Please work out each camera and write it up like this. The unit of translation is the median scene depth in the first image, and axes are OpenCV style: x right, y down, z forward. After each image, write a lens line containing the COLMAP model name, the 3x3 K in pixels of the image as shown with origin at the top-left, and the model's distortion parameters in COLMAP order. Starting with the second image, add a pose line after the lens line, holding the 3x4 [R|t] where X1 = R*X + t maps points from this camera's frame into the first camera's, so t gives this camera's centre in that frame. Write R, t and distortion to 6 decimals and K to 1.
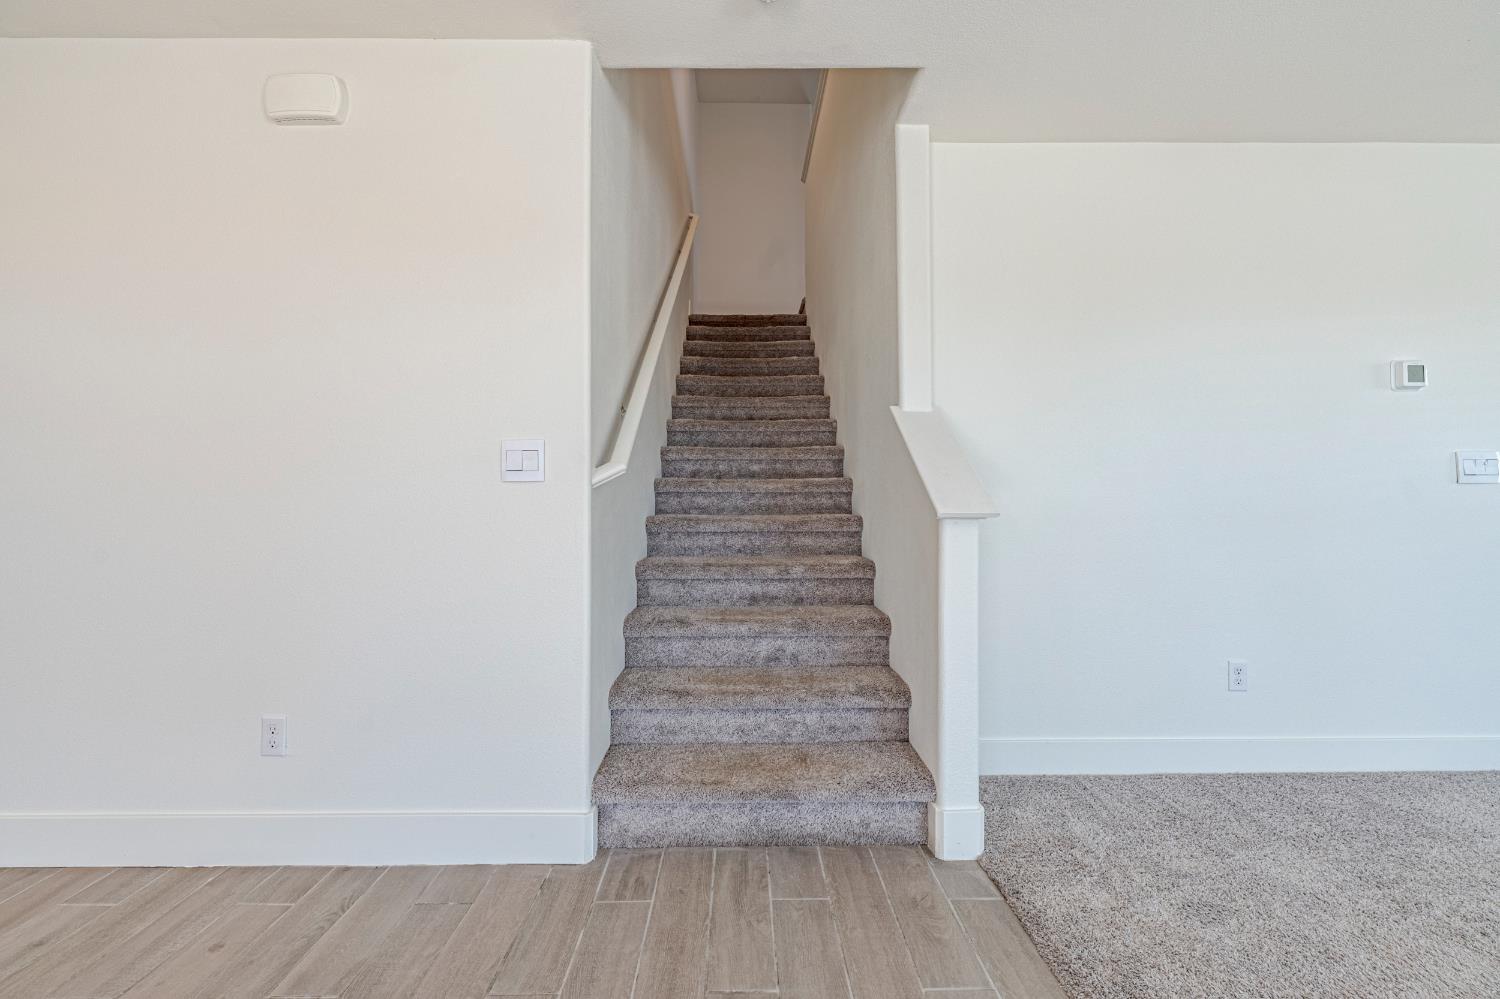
lens RADIAL K [[589.0, 0, 748.4], [0, 589.0, 499.1], [0, 0, 1]] dist [0.000822, 0.000166]
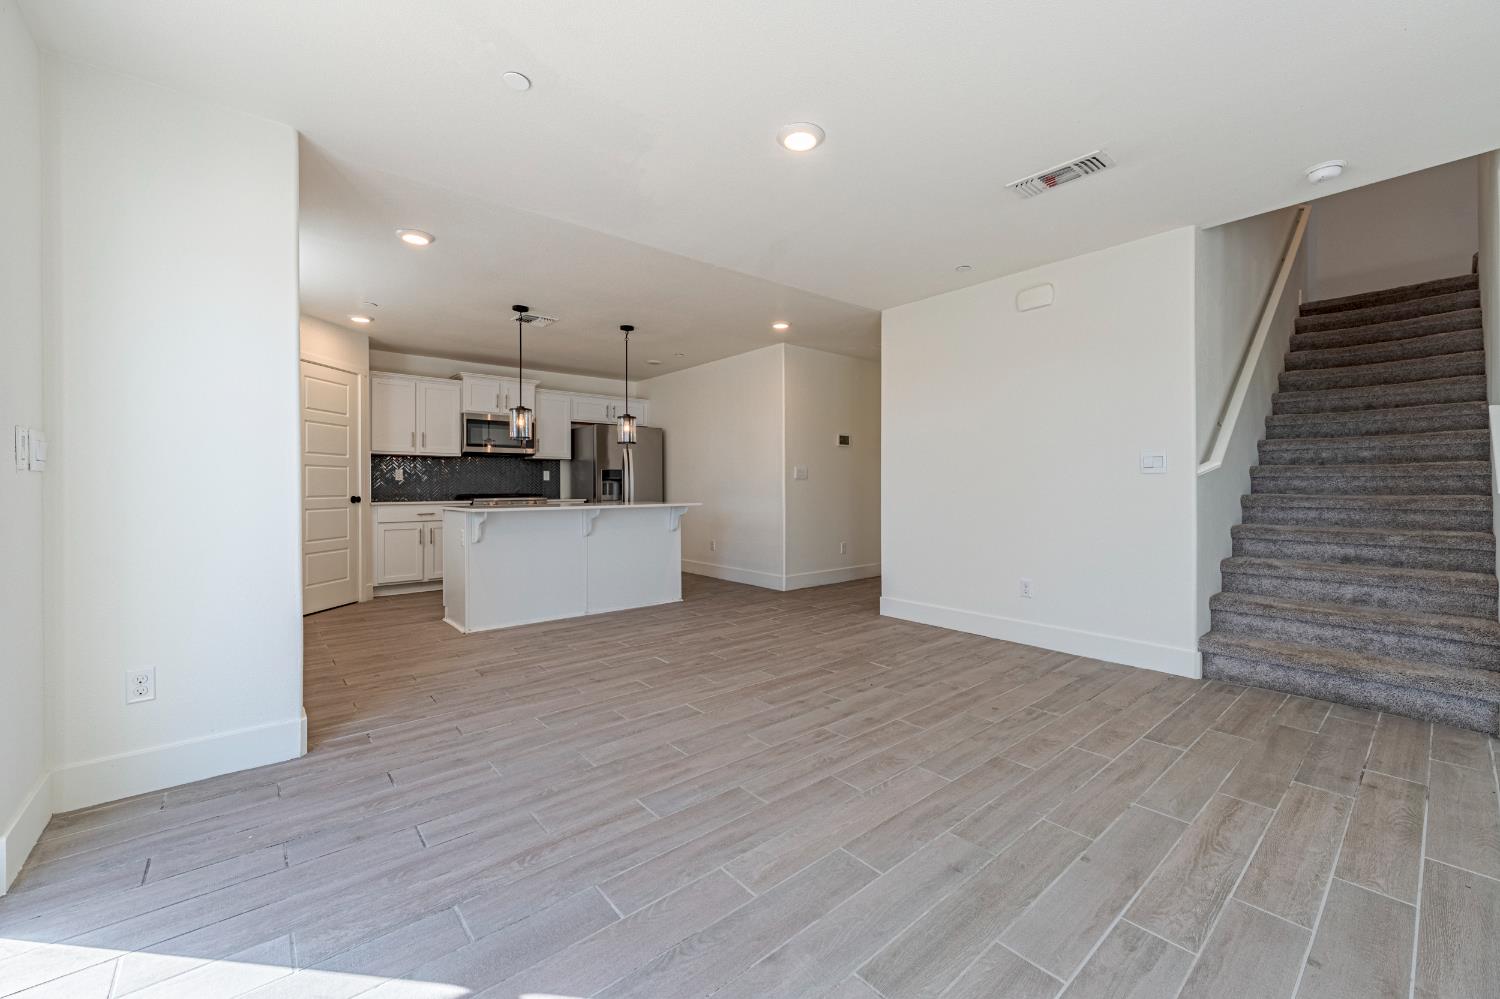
lens RADIAL K [[597.8, 0, 748.6], [0, 597.8, 480.8], [0, 0, 1]] dist [0.000099, 0.000054]
pose [[0.633758, -0.005841, -0.773509, 0.192565], [0.002994, 0.999983, -0.005098, 0.000564], [0.773525, 0.000915, 0.633765, -0.841846]]
